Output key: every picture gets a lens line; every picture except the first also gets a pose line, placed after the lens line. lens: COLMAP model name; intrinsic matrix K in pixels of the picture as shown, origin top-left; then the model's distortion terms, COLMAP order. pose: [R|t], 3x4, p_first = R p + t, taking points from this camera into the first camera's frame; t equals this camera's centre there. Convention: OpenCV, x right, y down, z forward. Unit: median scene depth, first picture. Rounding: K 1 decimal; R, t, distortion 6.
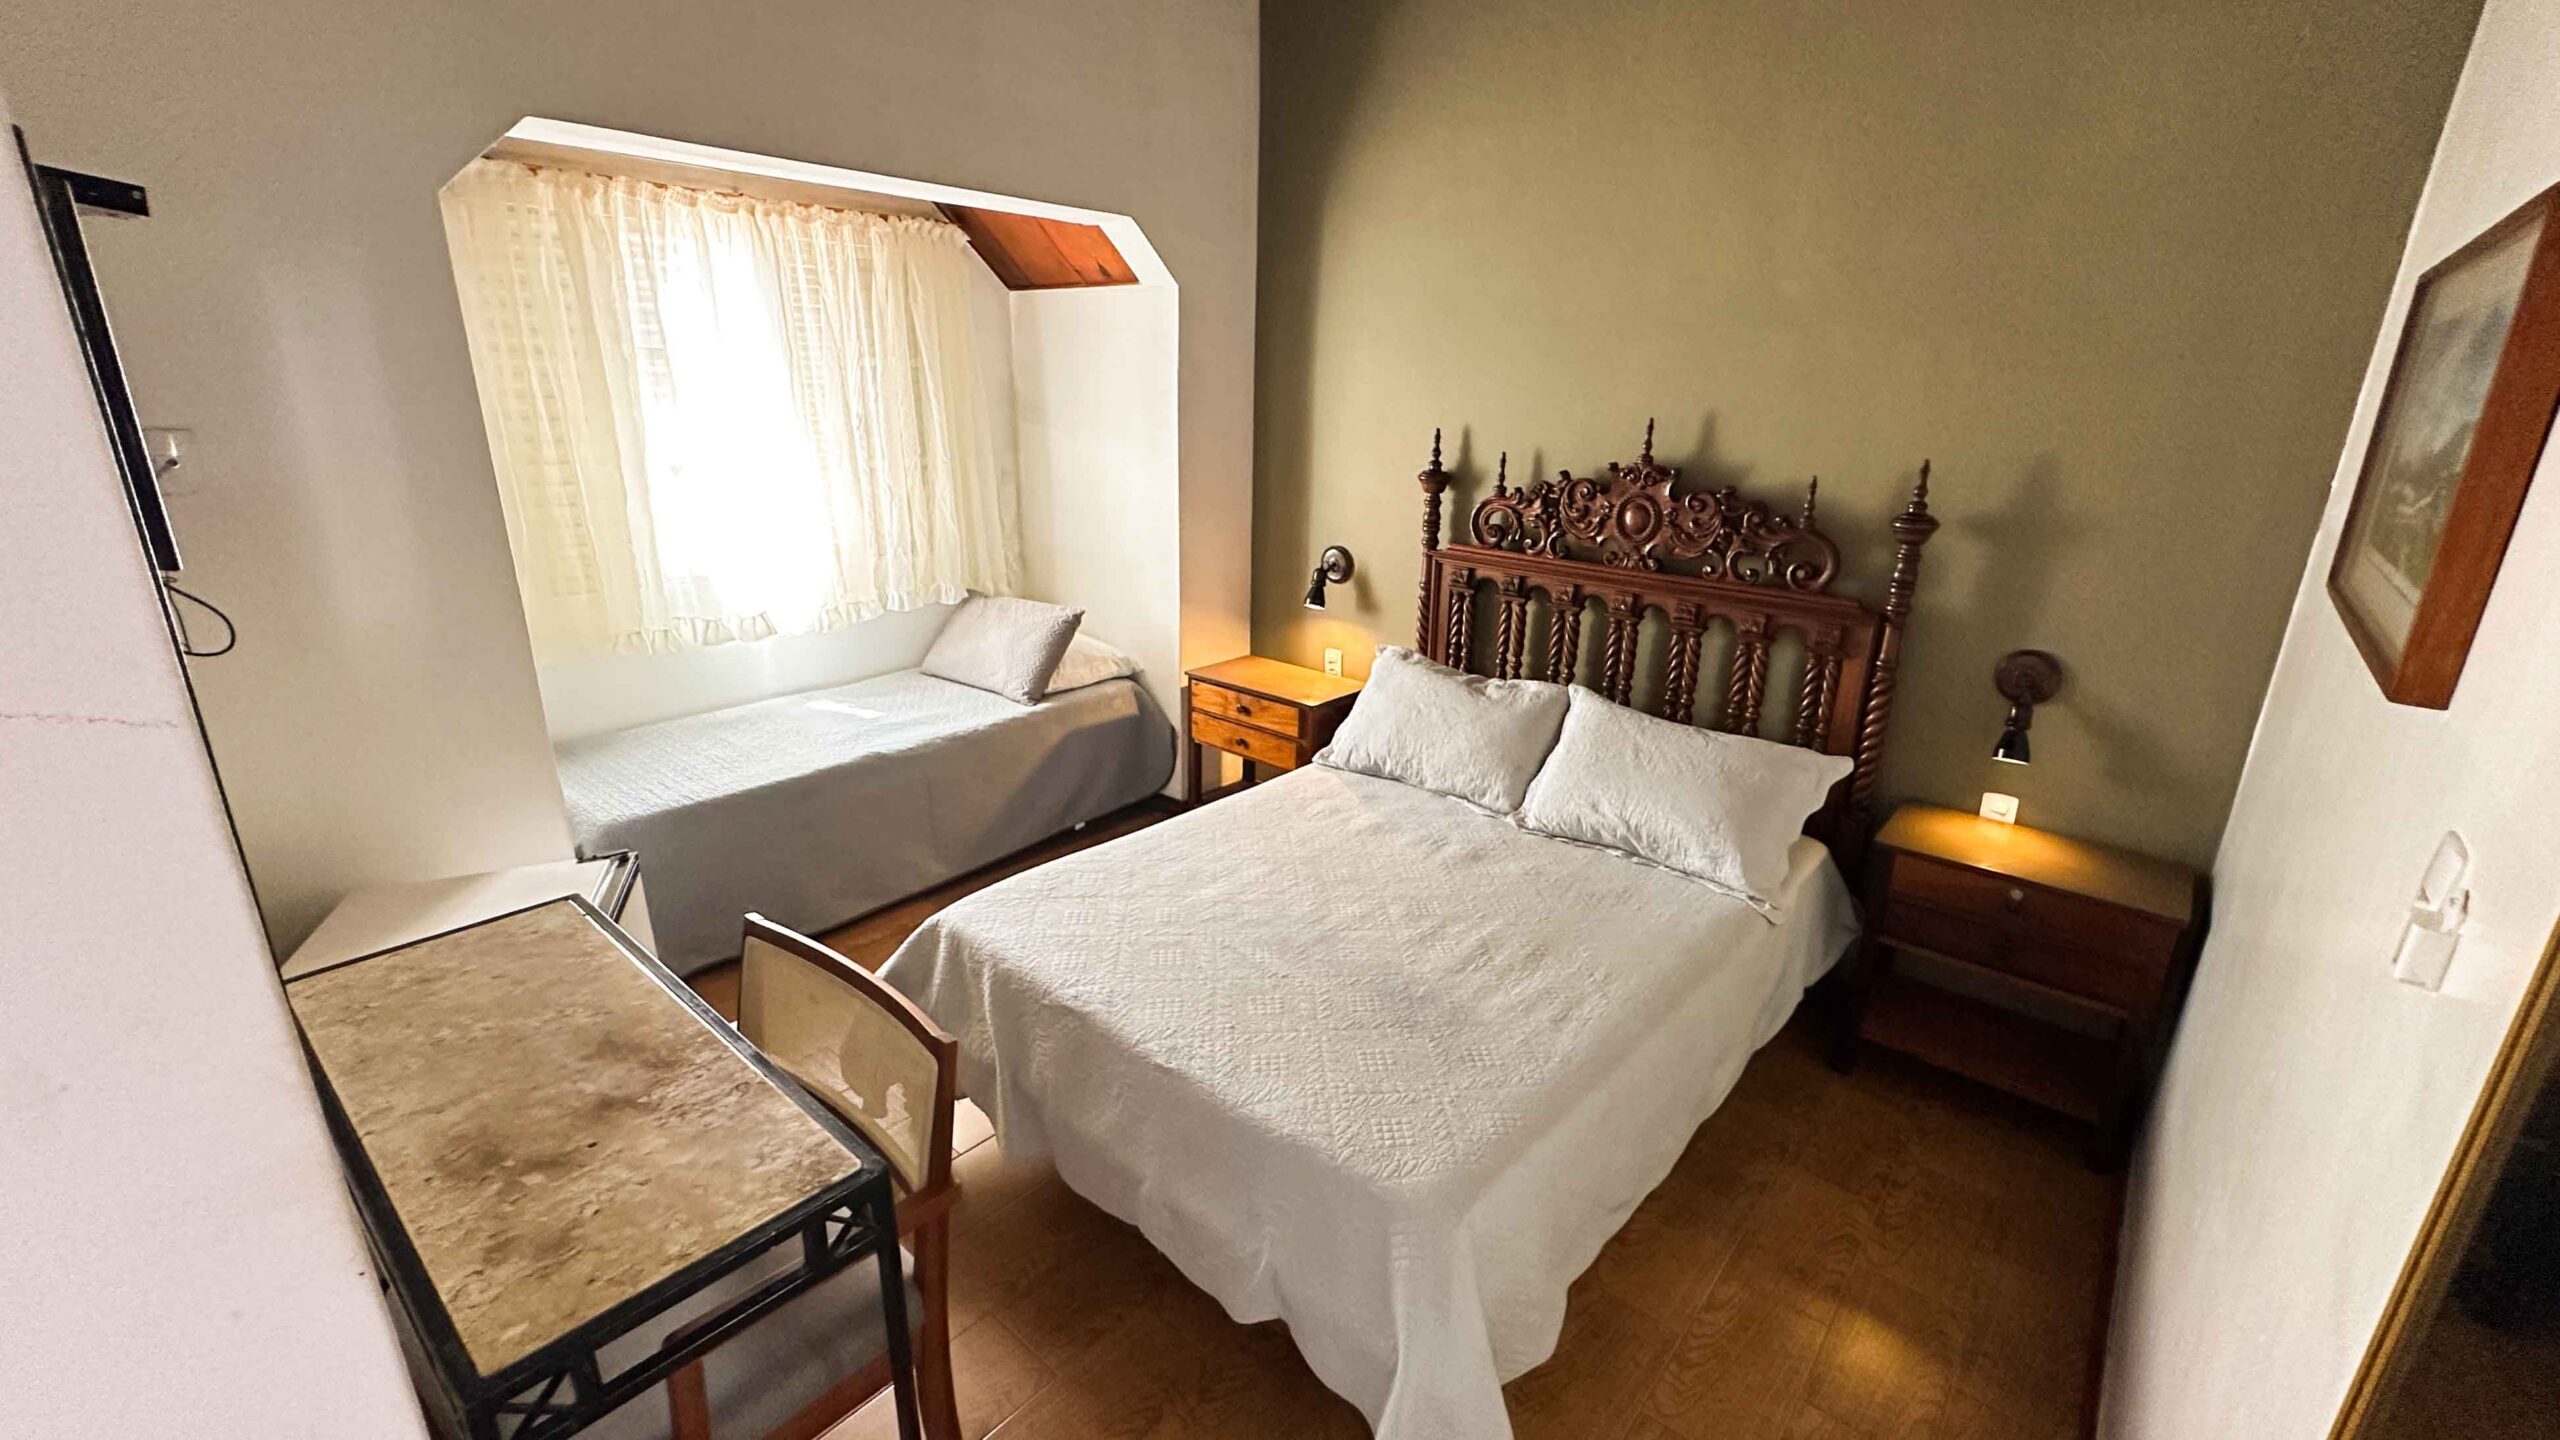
lens RADIAL K [[1058.4, 0, 1302.3], [0, 1058.4, 719.5], [0, 0, 1]] dist [-0.002108, -0.000037]
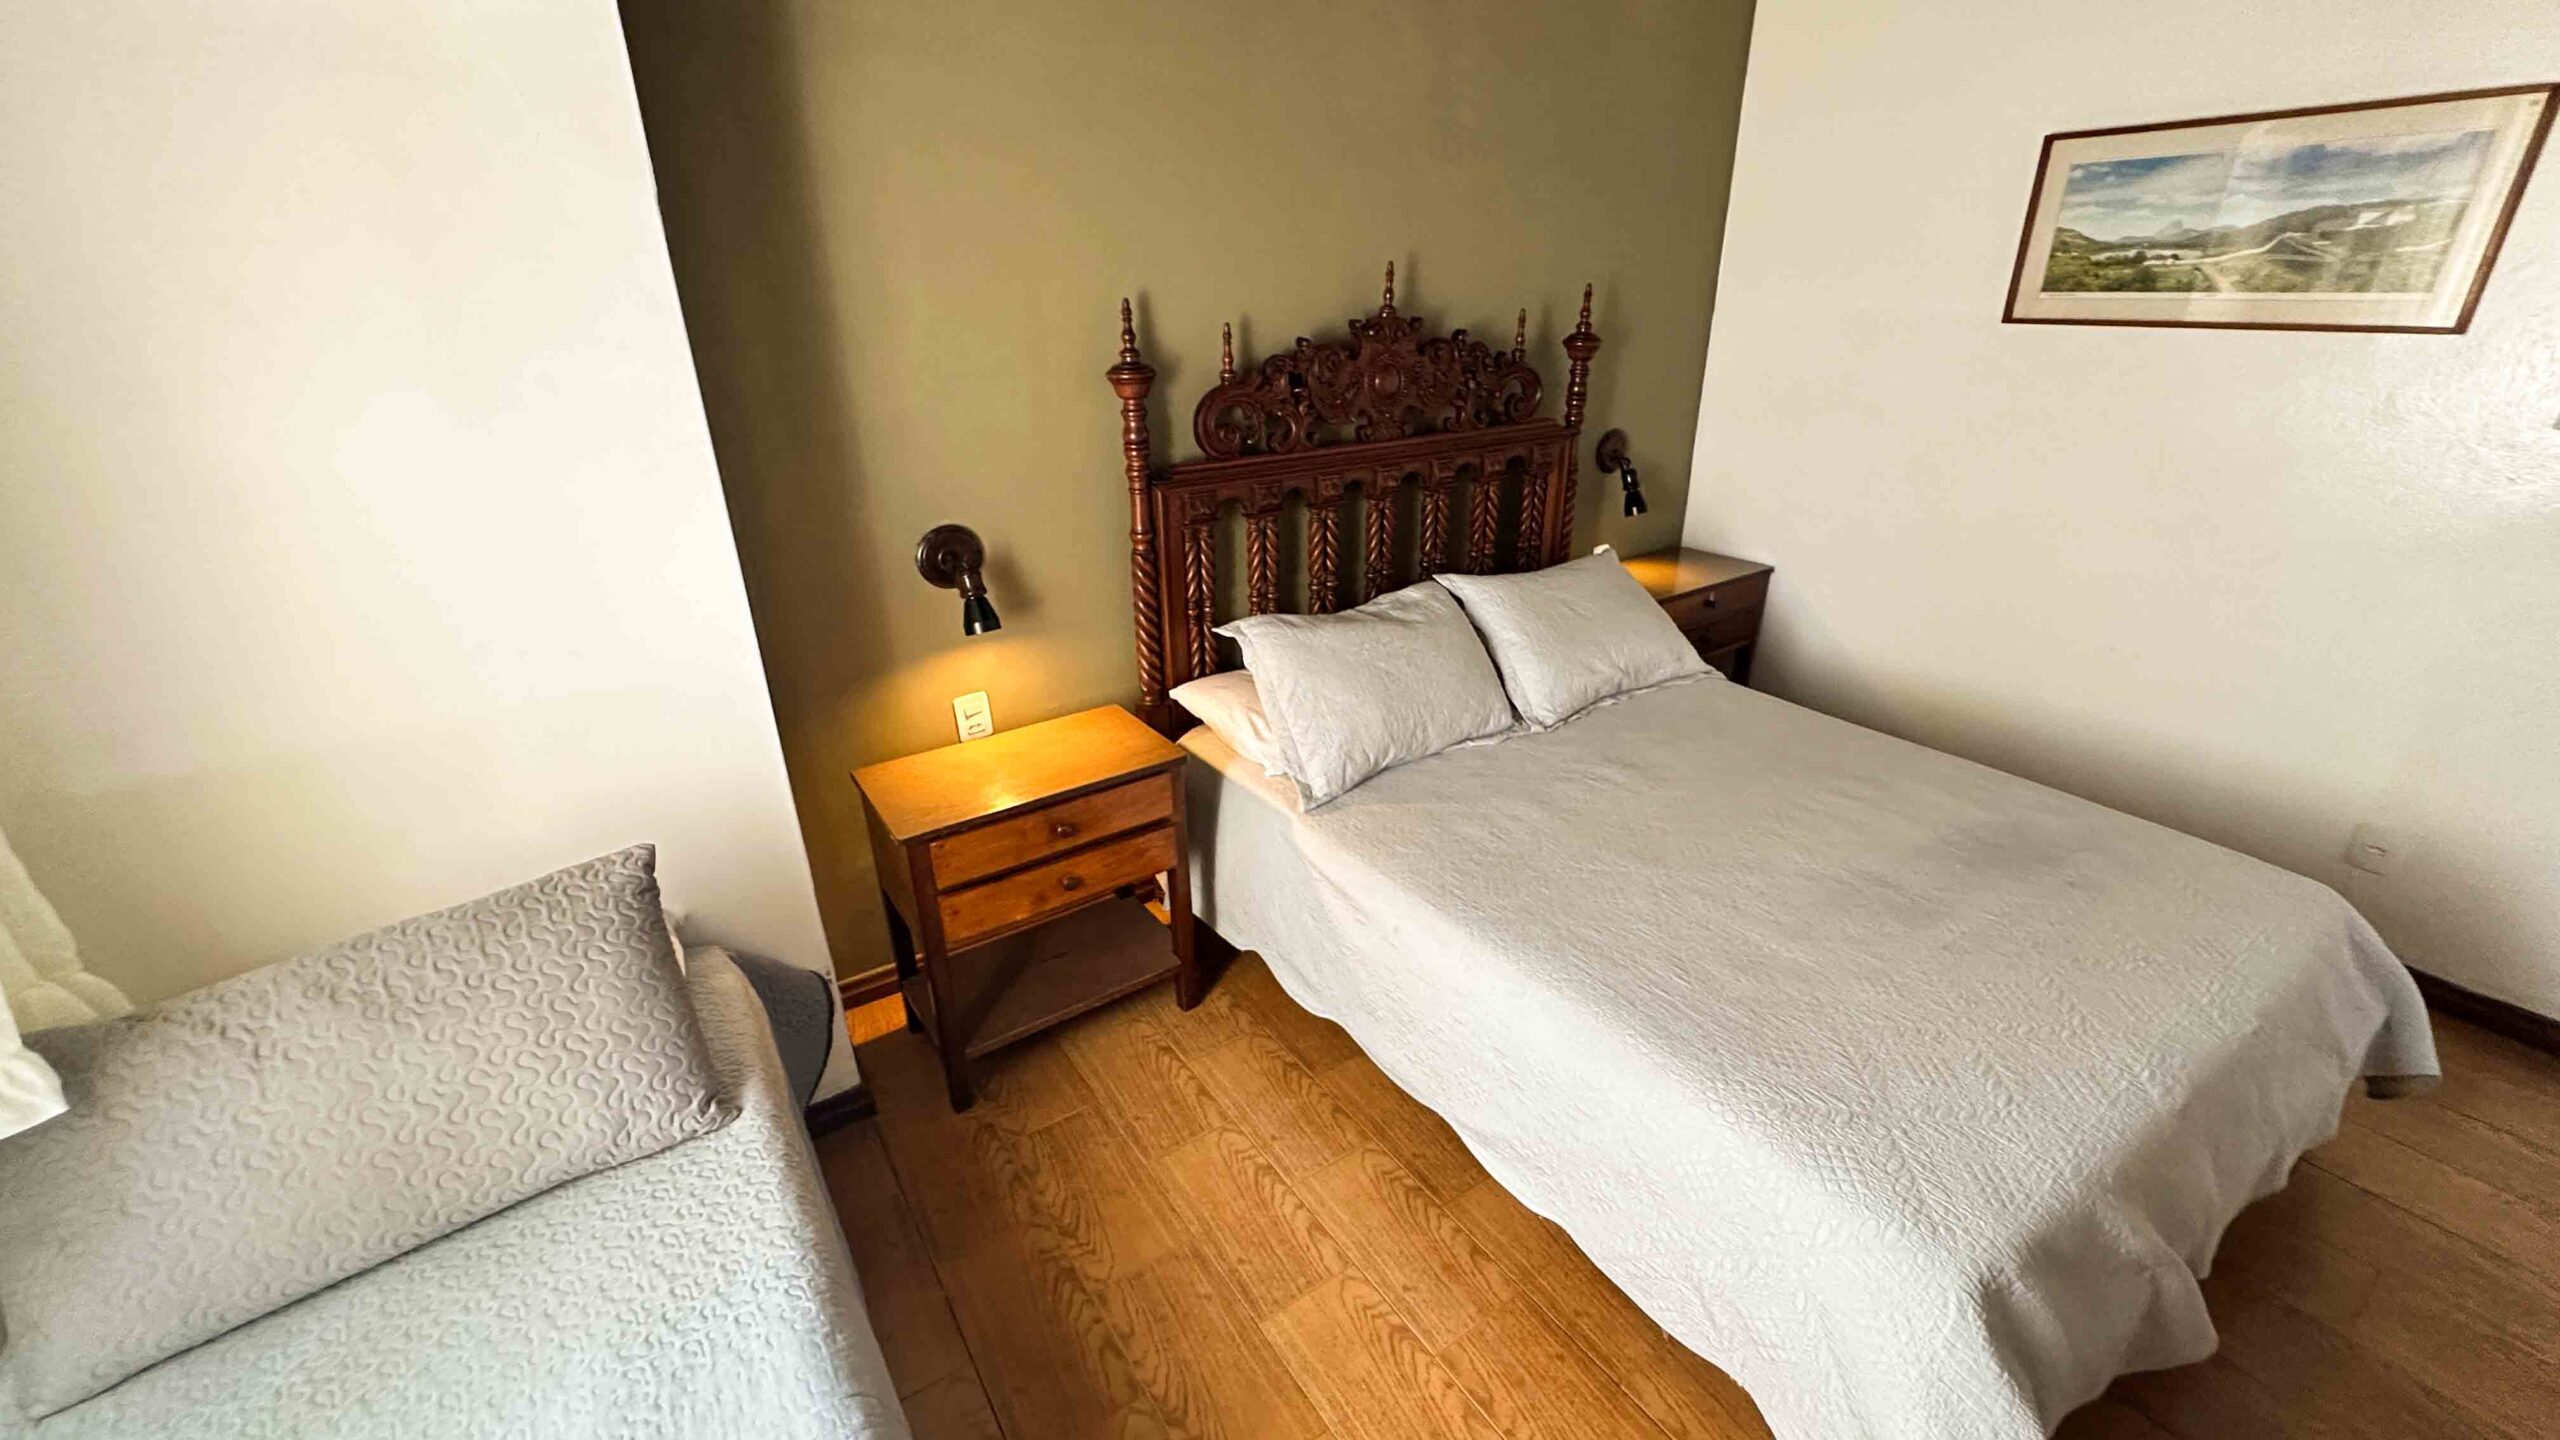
lens RADIAL K [[1058.4, 0, 1289.0], [0, 1058.4, 720.3], [0, 0, 1]] dist [-0.002108, -0.000037]
pose [[0.259286, -0.417728, 0.870789, -0.615273], [0.311427, 0.889626, 0.334034, -0.266788], [-0.914212, 0.184577, 0.360760, 0.830280]]
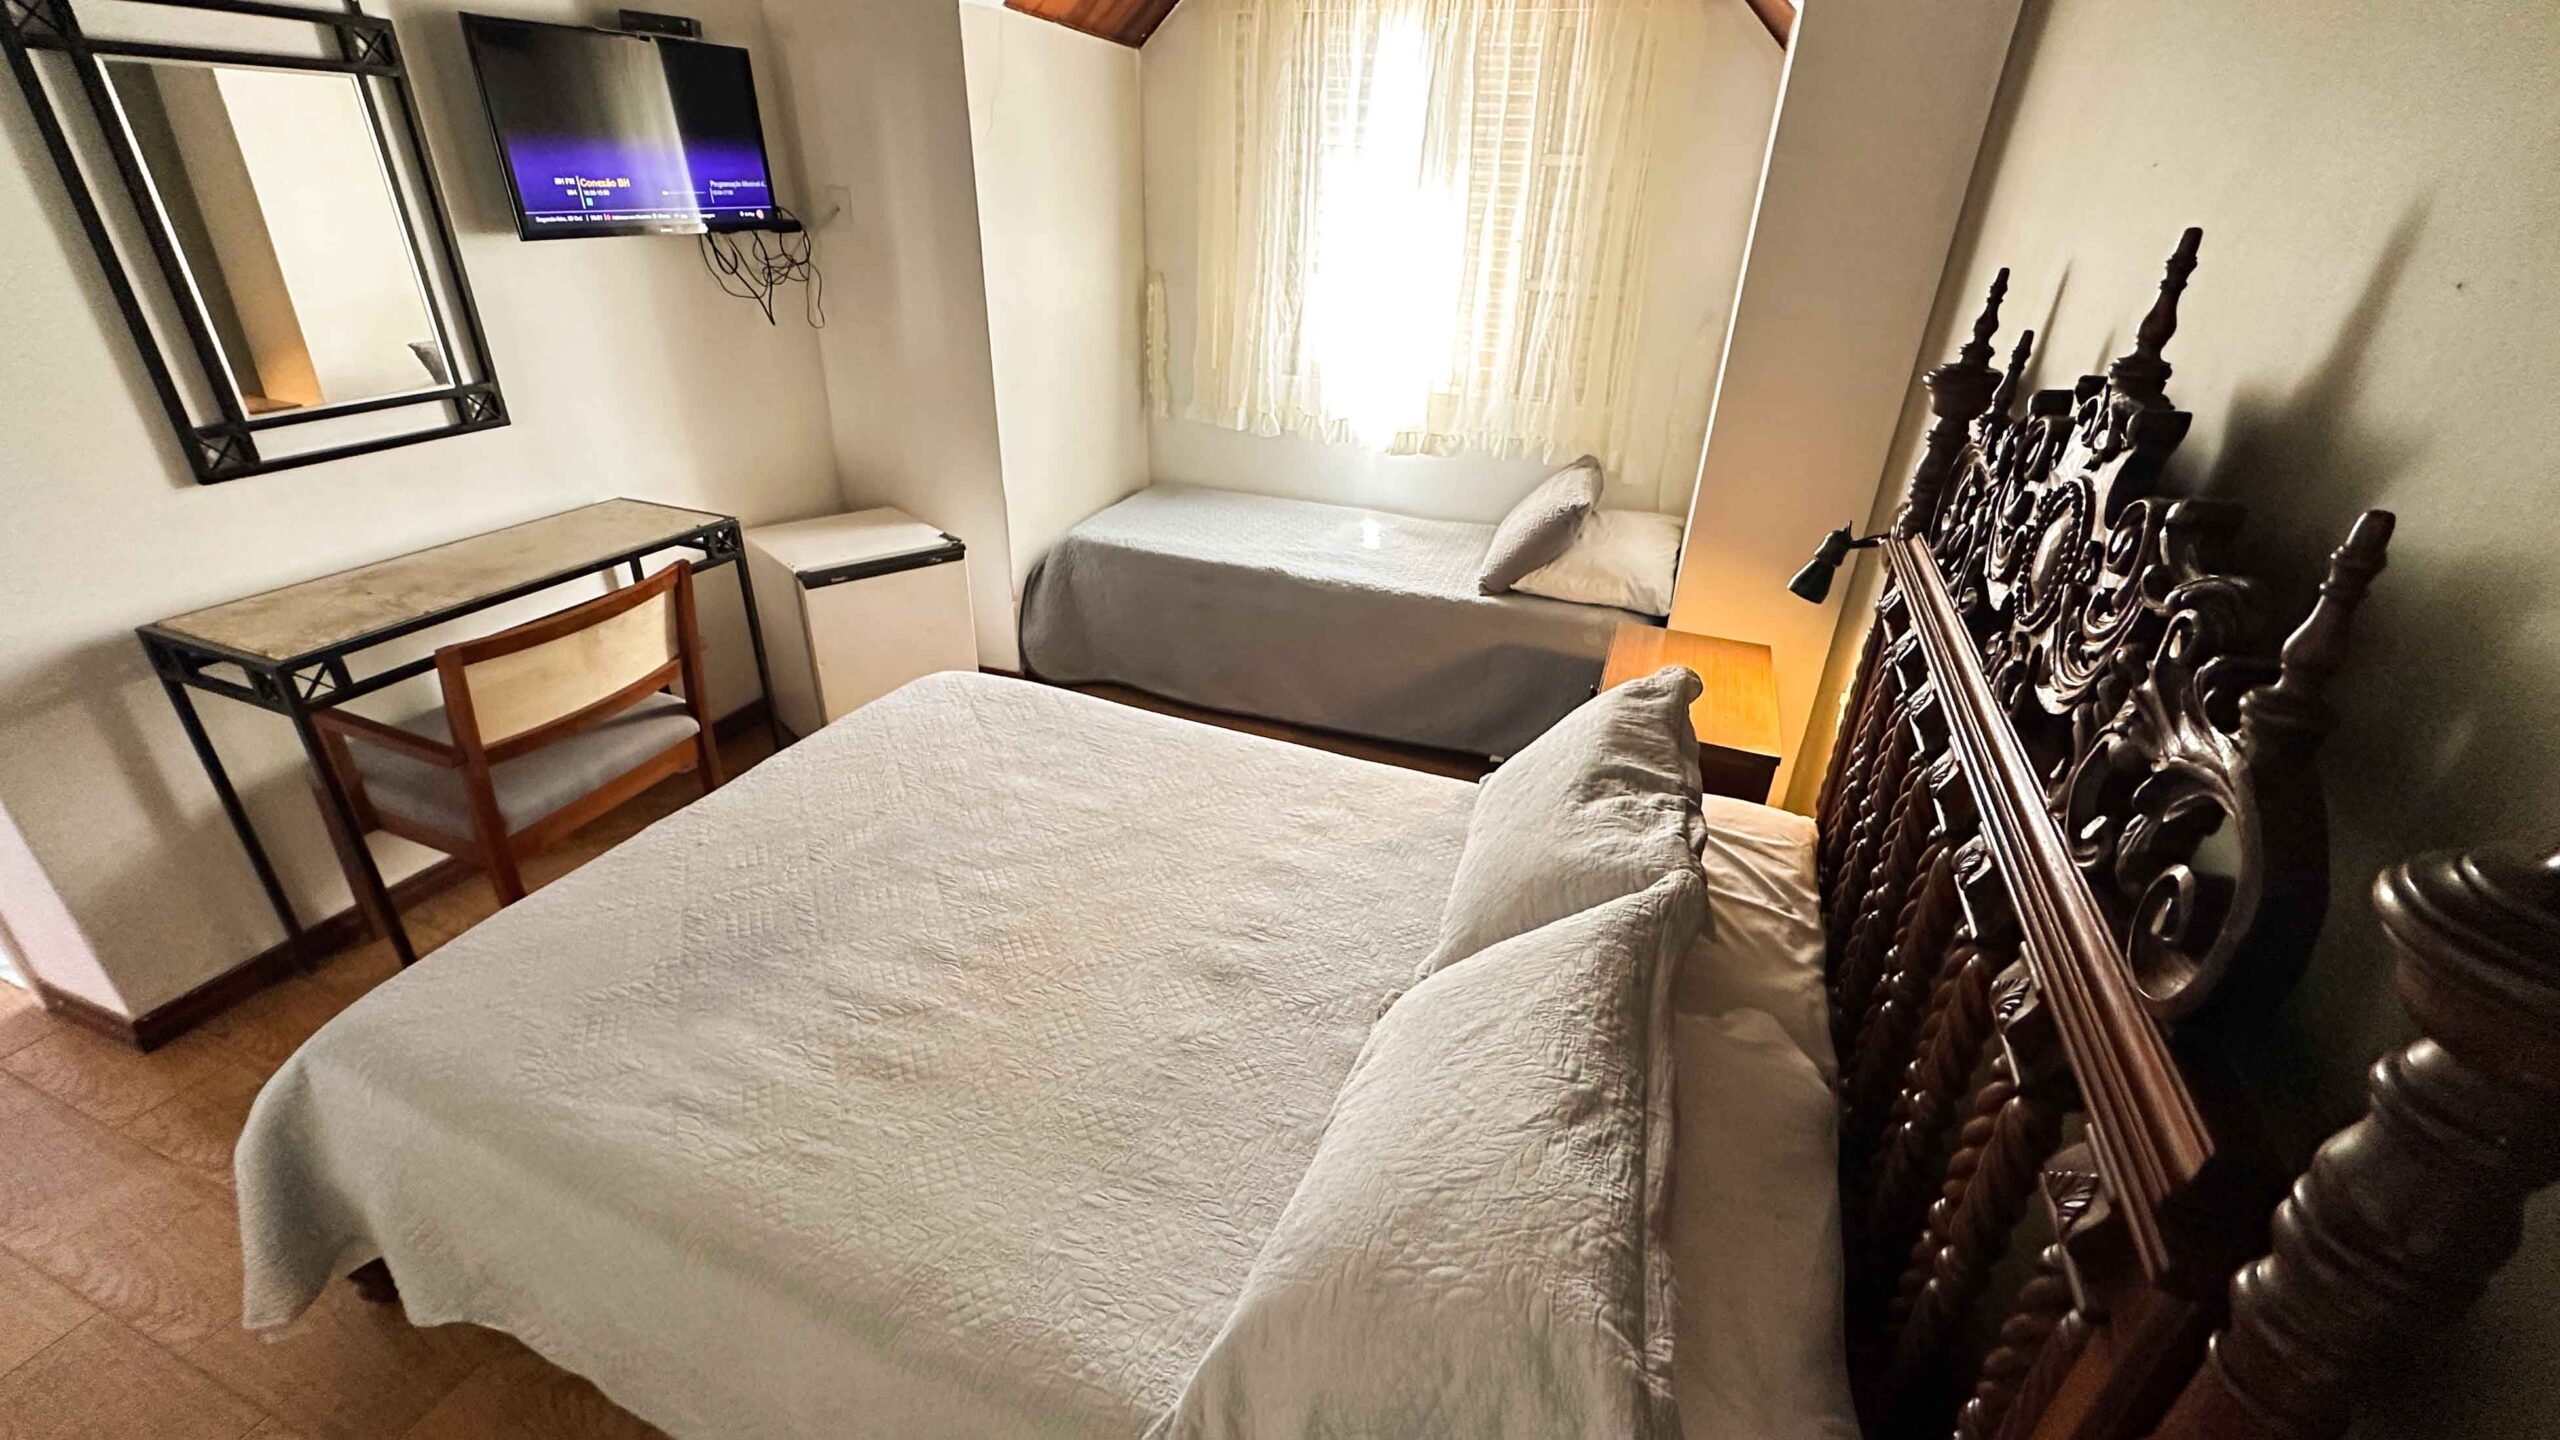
lens RADIAL K [[1058.4, 0, 1291.1], [0, 1058.4, 717.4], [0, 0, 1]] dist [-0.002108, -0.000037]
pose [[0.323159, 0.415534, -0.850235, 0.556342], [-0.318410, 0.893802, 0.315804, -0.178894], [0.891170, 0.168669, 0.421150, 0.680377]]
